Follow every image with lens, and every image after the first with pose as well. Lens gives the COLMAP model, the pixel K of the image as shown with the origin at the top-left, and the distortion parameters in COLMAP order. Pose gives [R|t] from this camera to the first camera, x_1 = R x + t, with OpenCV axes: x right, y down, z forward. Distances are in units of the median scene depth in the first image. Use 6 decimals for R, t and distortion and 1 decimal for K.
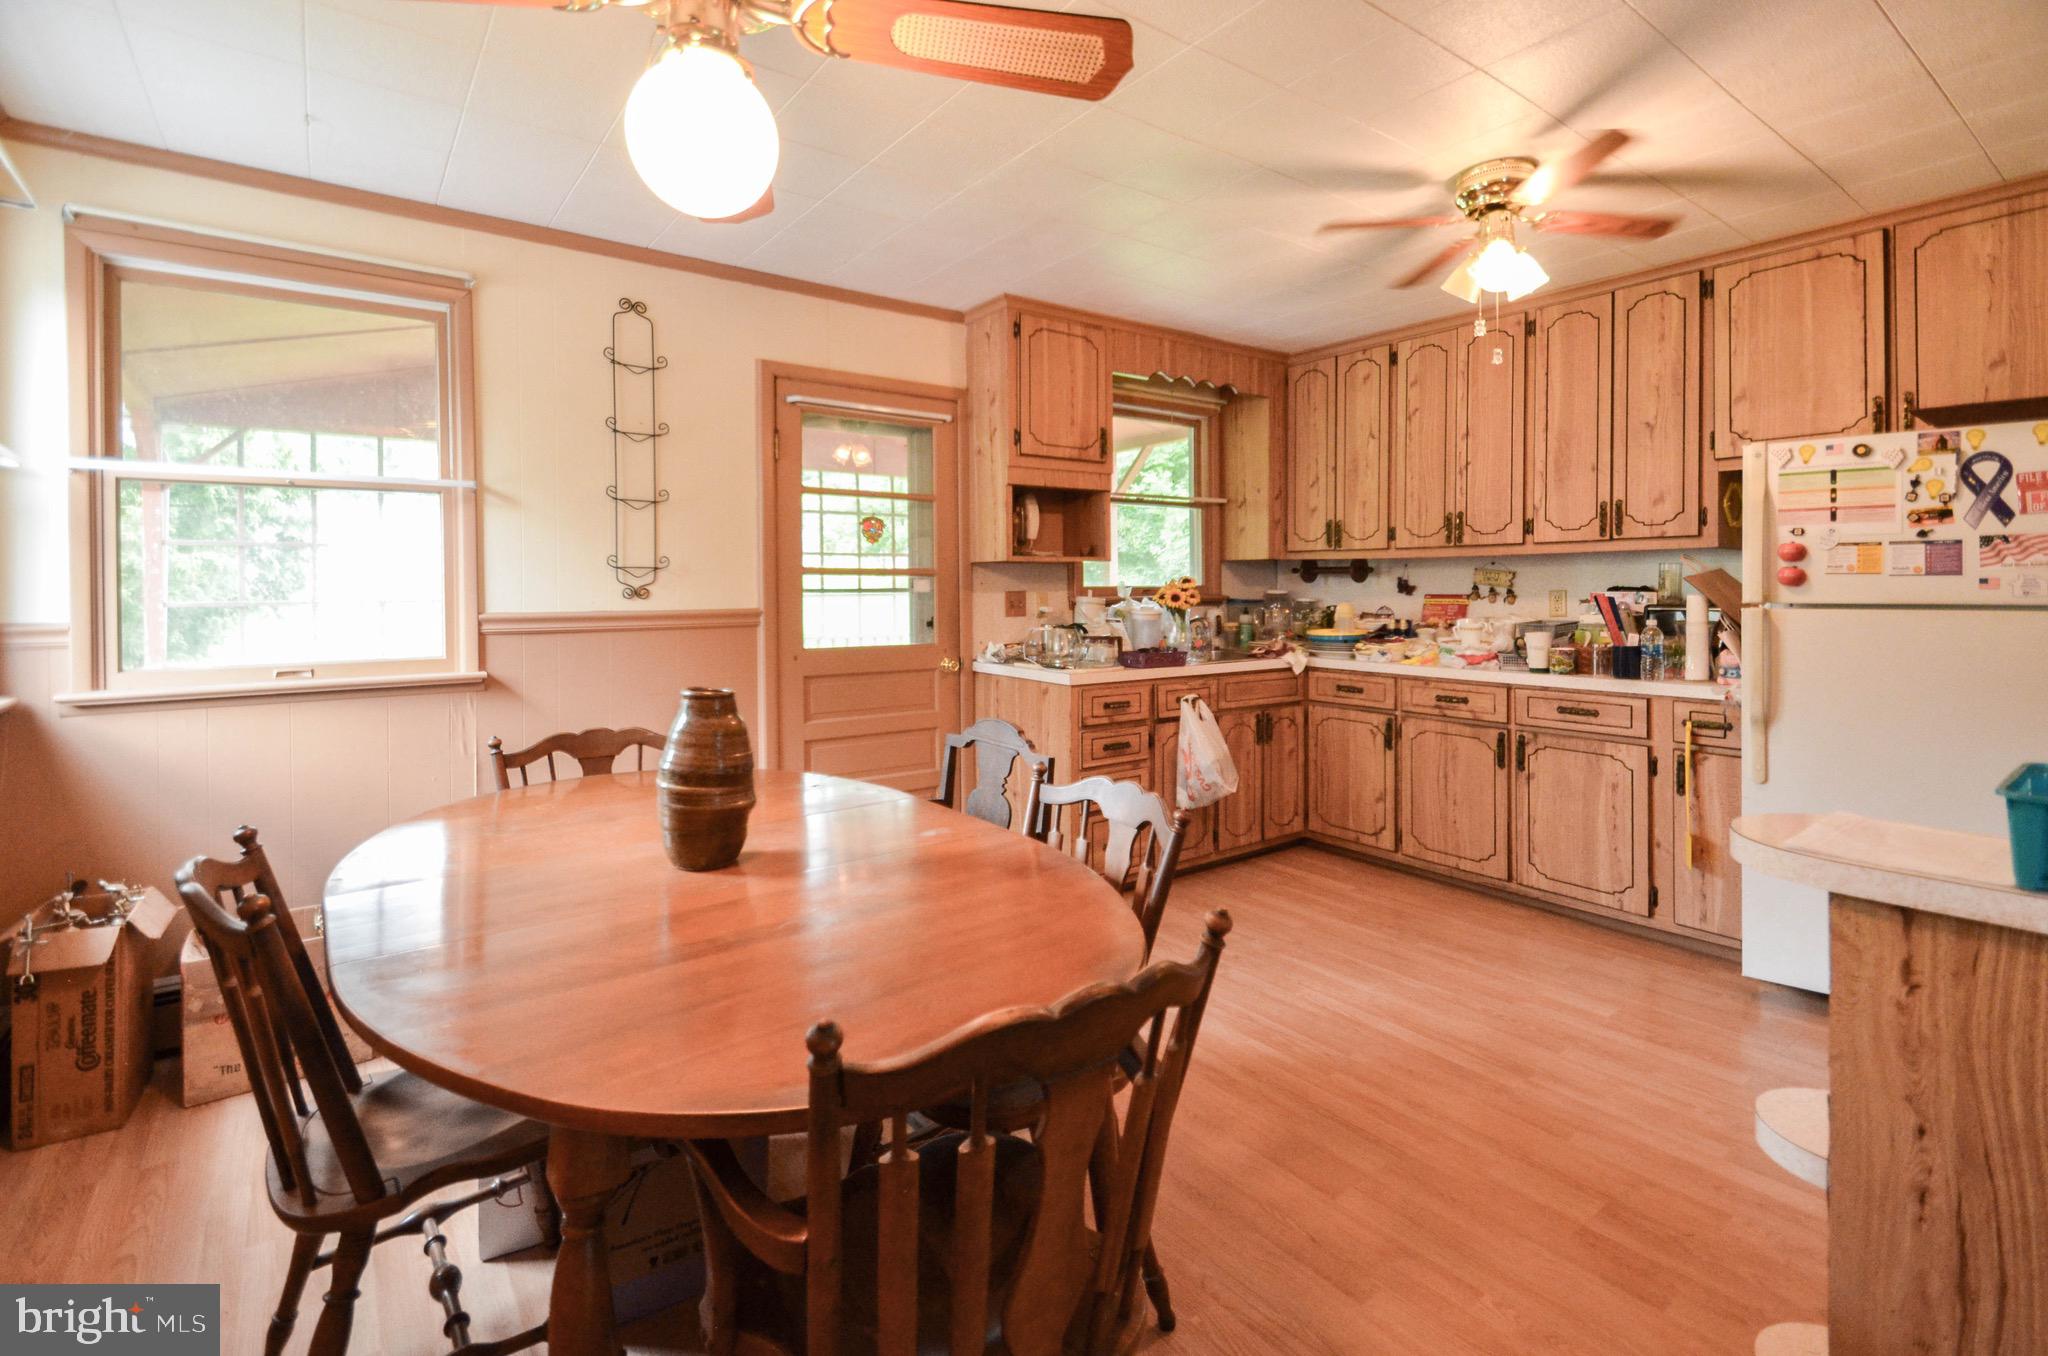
lens RADIAL K [[915.1, 0, 1053.9], [0, 915.1, 591.9], [0, 0, 1]] dist [-0.003417, -0.001927]
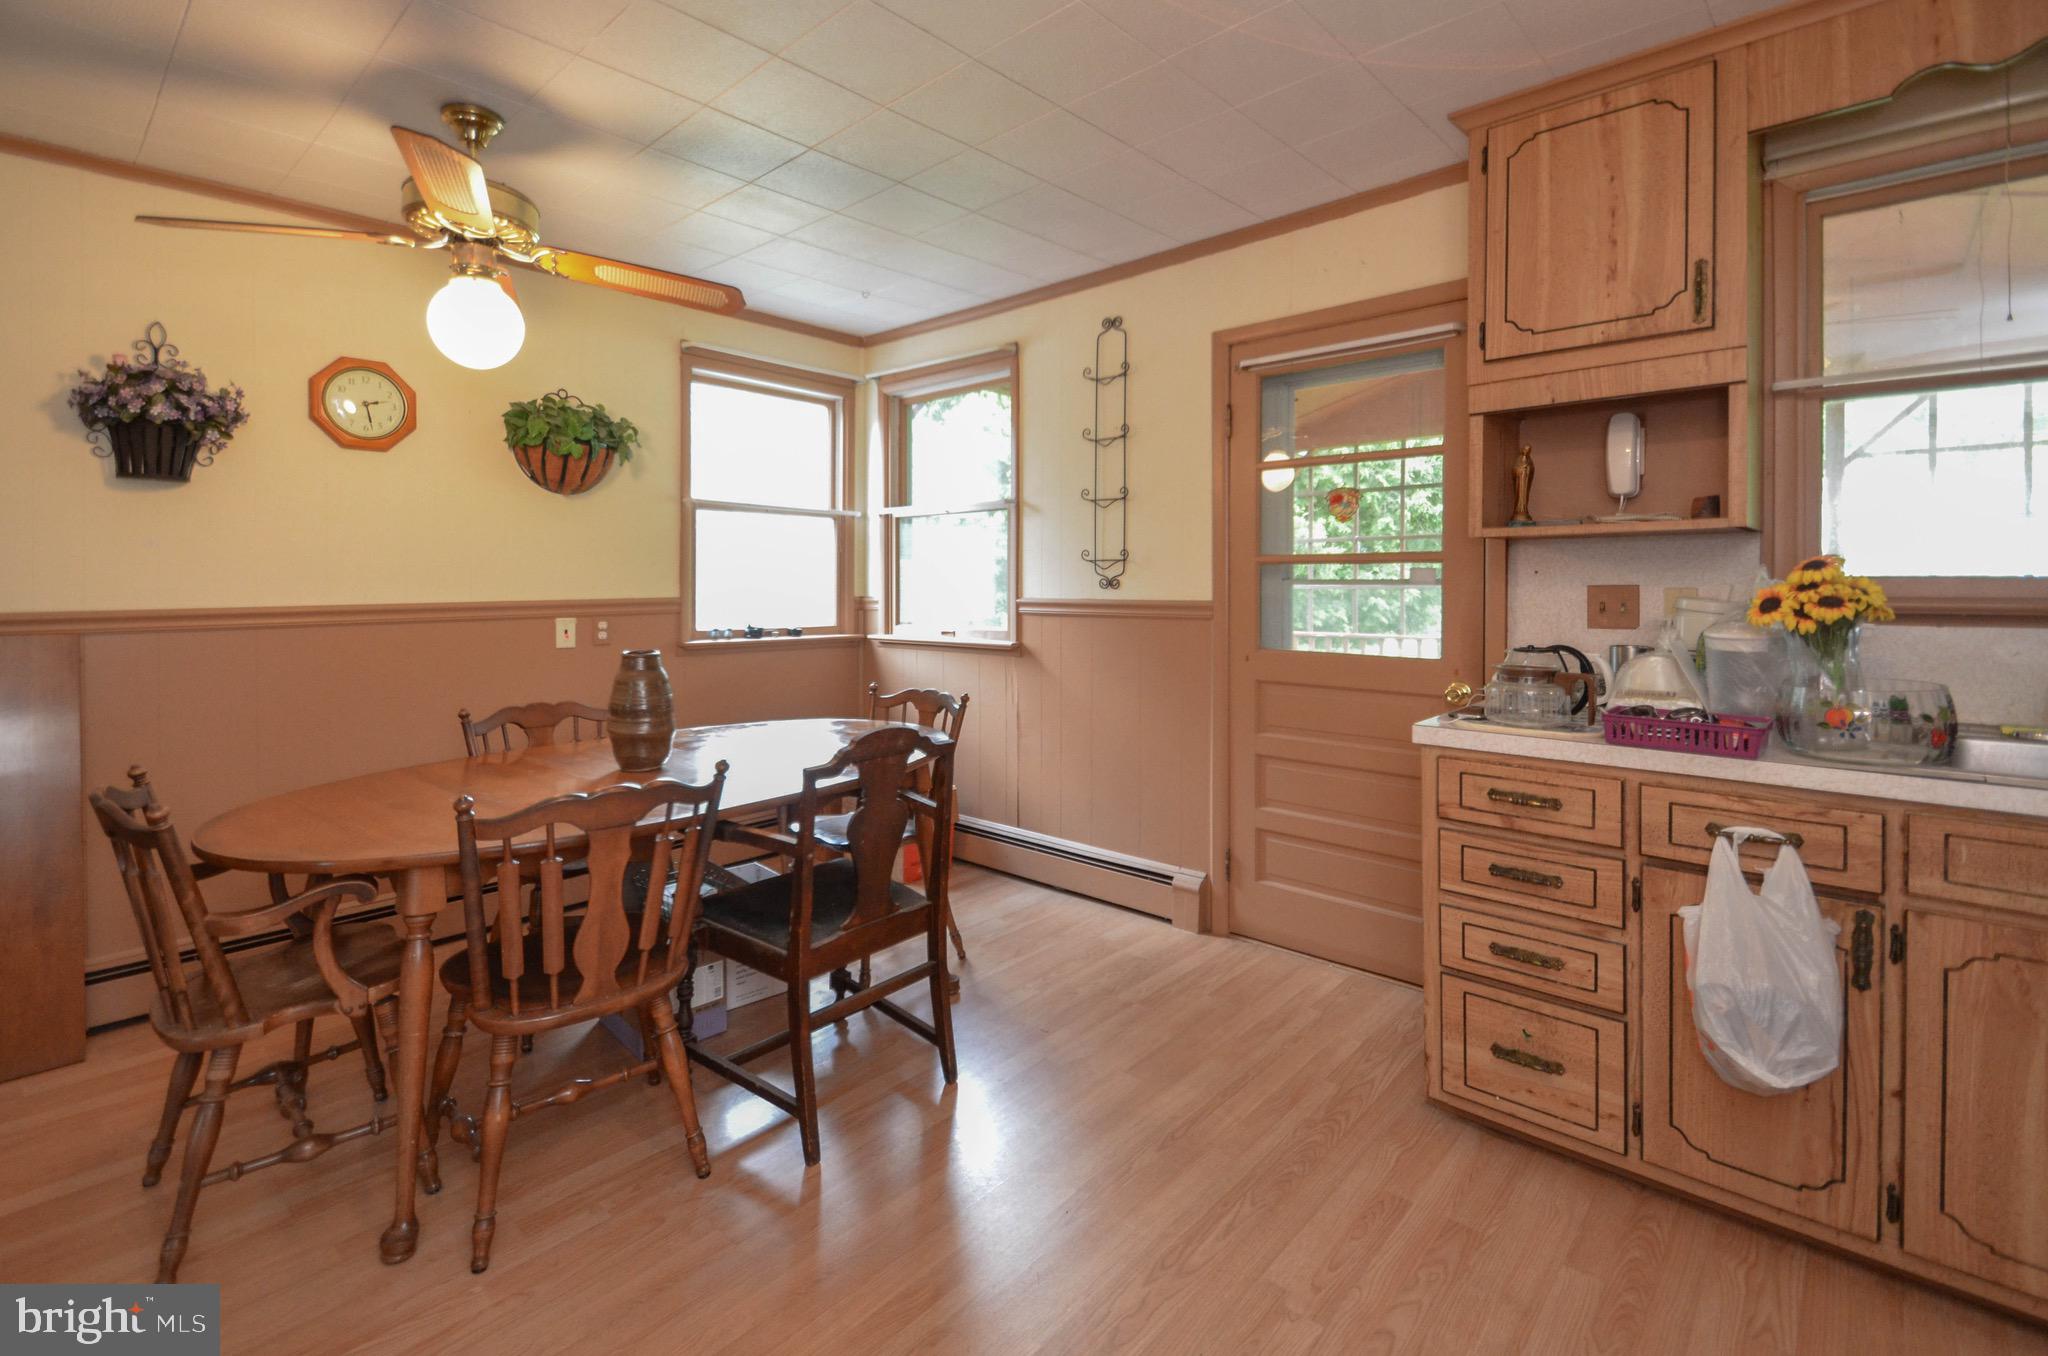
lens RADIAL K [[915.1, 0, 1056.6], [0, 915.1, 595.7], [0, 0, 1]] dist [-0.003417, -0.001927]
pose [[0.203685, 0.021062, -0.978810, 0.549339], [-0.001761, 0.999775, 0.021147, -0.006543], [0.979035, -0.002583, 0.203676, 0.641317]]
